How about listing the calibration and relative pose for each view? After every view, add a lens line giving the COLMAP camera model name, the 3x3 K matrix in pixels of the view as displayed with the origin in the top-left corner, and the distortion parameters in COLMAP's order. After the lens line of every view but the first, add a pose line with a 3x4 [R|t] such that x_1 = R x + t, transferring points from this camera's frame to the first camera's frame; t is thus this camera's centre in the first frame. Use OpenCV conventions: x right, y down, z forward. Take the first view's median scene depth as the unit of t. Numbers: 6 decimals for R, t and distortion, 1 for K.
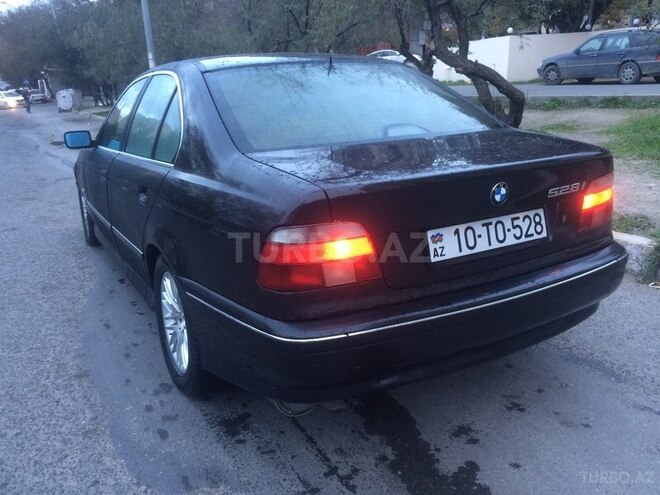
lens RADIAL K [[565.6, 0, 330.0], [0, 565.6, 247.5], [0, 0, 1]] dist [0.081578, -0.119091]
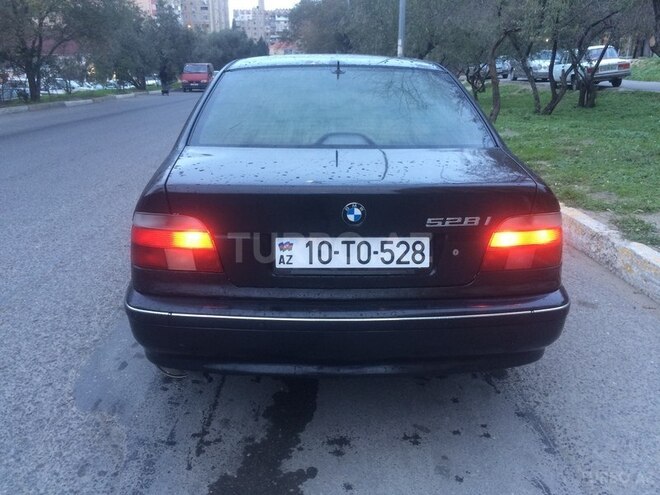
lens RADIAL K [[565.6, 0, 330.0], [0, 565.6, 247.5], [0, 0, 1]] dist [0.081578, -0.119091]
pose [[0.887985, 0.179300, -0.423480, 0.650776], [-0.168540, 0.983674, 0.063077, -0.086804], [0.427876, 0.015362, 0.903707, 0.083519]]
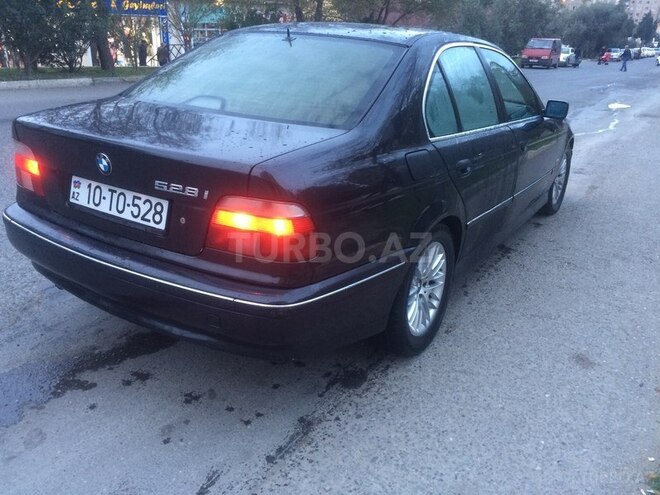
lens RADIAL K [[565.6, 0, 330.0], [0, 565.6, 247.5], [0, 0, 1]] dist [0.081578, -0.119091]
pose [[0.472395, 0.366148, -0.801735, 1.344301], [-0.310222, 0.920494, 0.237597, -0.319333], [0.824988, 0.136476, 0.548424, 0.736268]]
